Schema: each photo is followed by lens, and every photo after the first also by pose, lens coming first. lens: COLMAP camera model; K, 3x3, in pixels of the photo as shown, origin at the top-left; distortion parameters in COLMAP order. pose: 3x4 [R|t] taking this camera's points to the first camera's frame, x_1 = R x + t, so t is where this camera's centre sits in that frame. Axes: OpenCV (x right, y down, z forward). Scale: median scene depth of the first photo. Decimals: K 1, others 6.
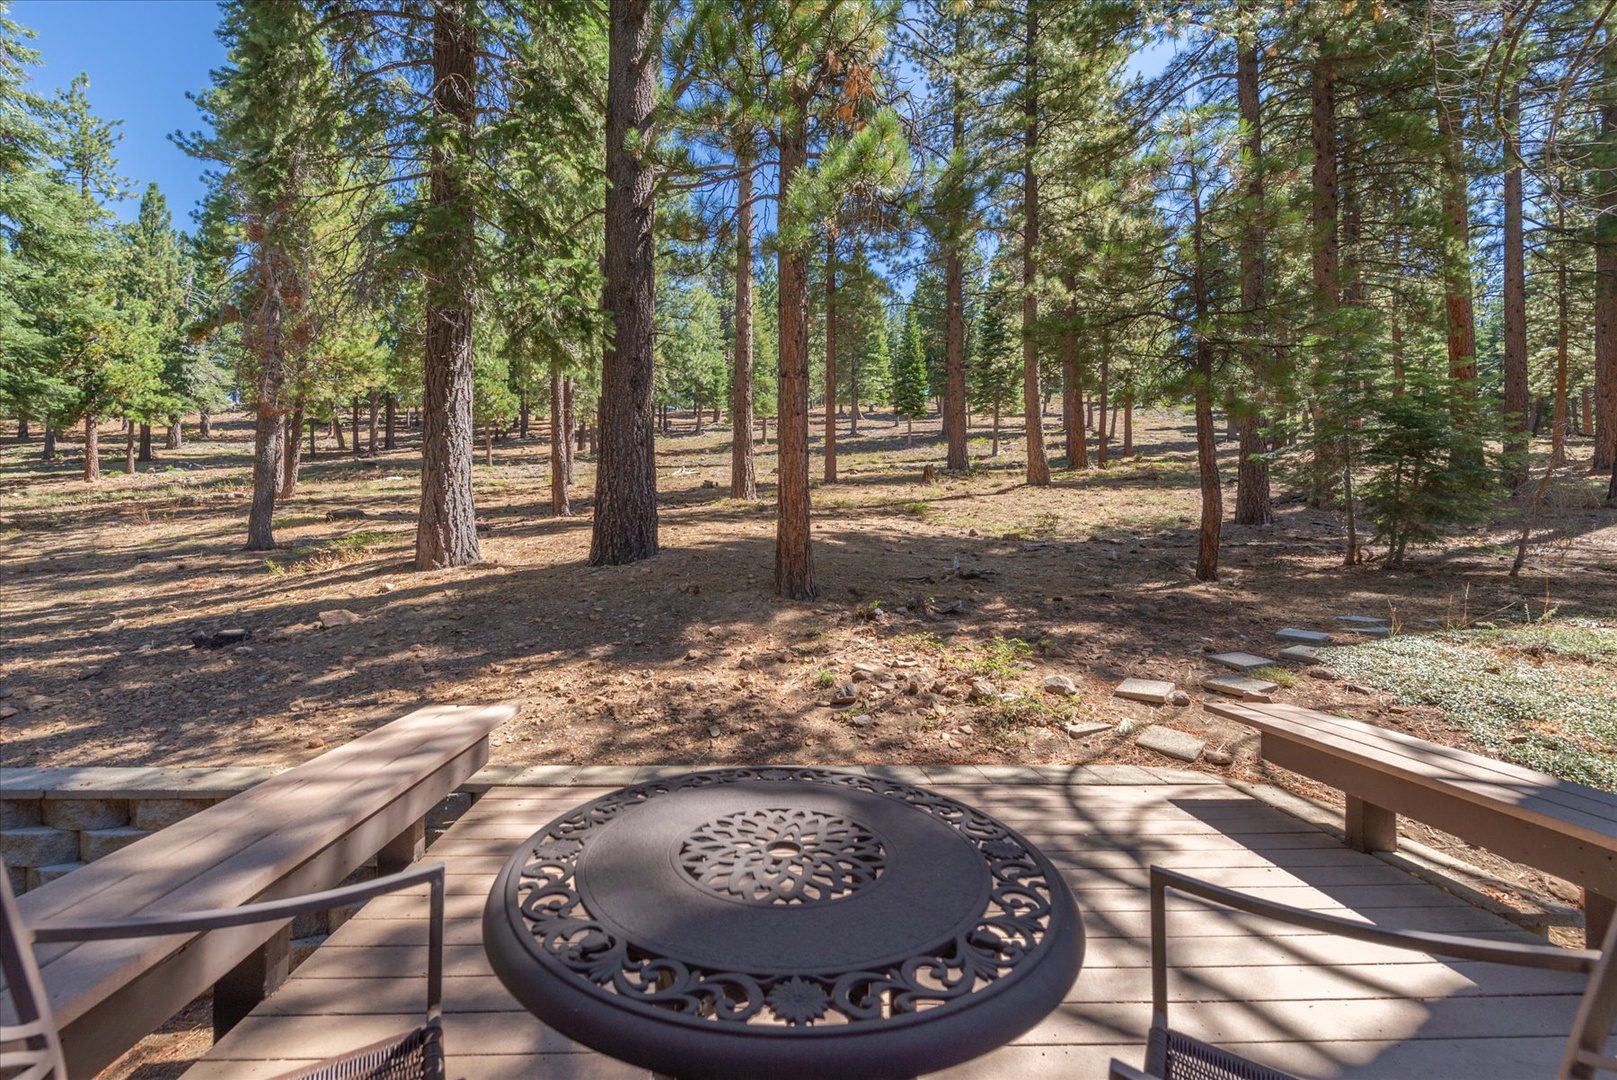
lens RADIAL K [[667.0, 0, 808.5], [0, 667.0, 540.0], [0, 0, 1]] dist [0.010368, -0.000332]
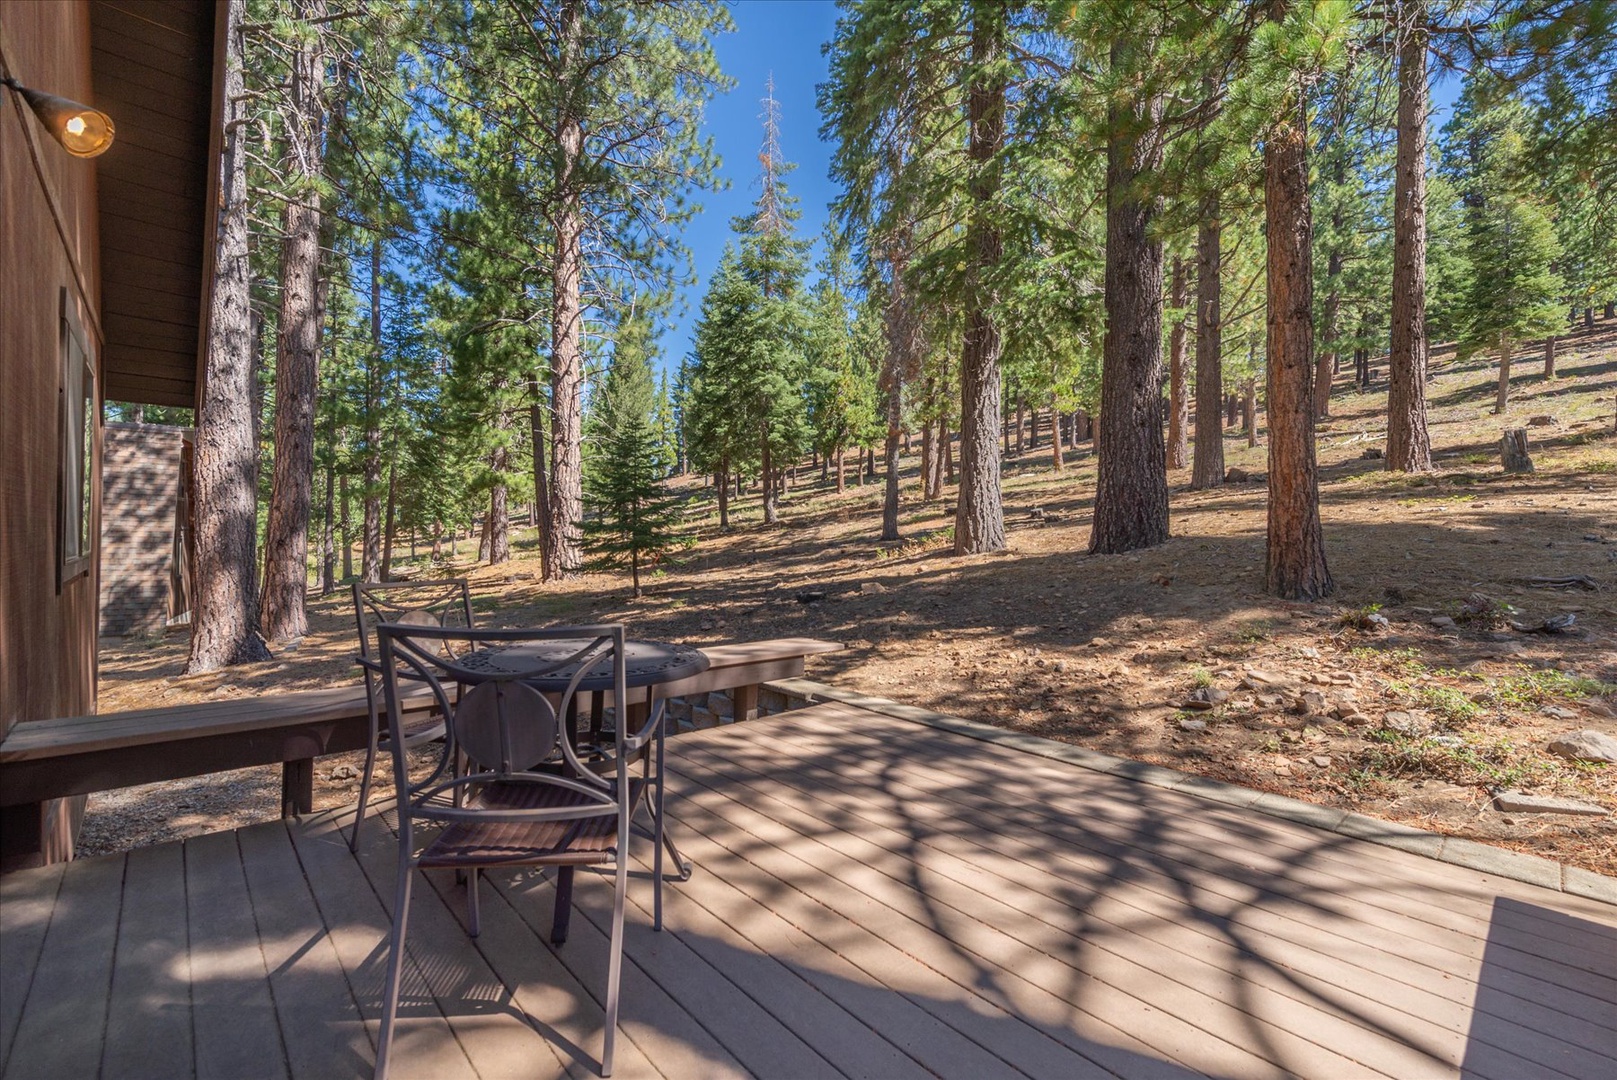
lens RADIAL K [[723.9, 0, 808.5], [0, 723.9, 540.0], [0, 0, 1]] dist [0.001024, -0.000212]
pose [[0.621905, -0.001752, -0.783091, 0.234041], [0.009332, 0.999943, 0.005175, 0.007087], [0.783037, -0.010526, 0.621886, 0.005090]]
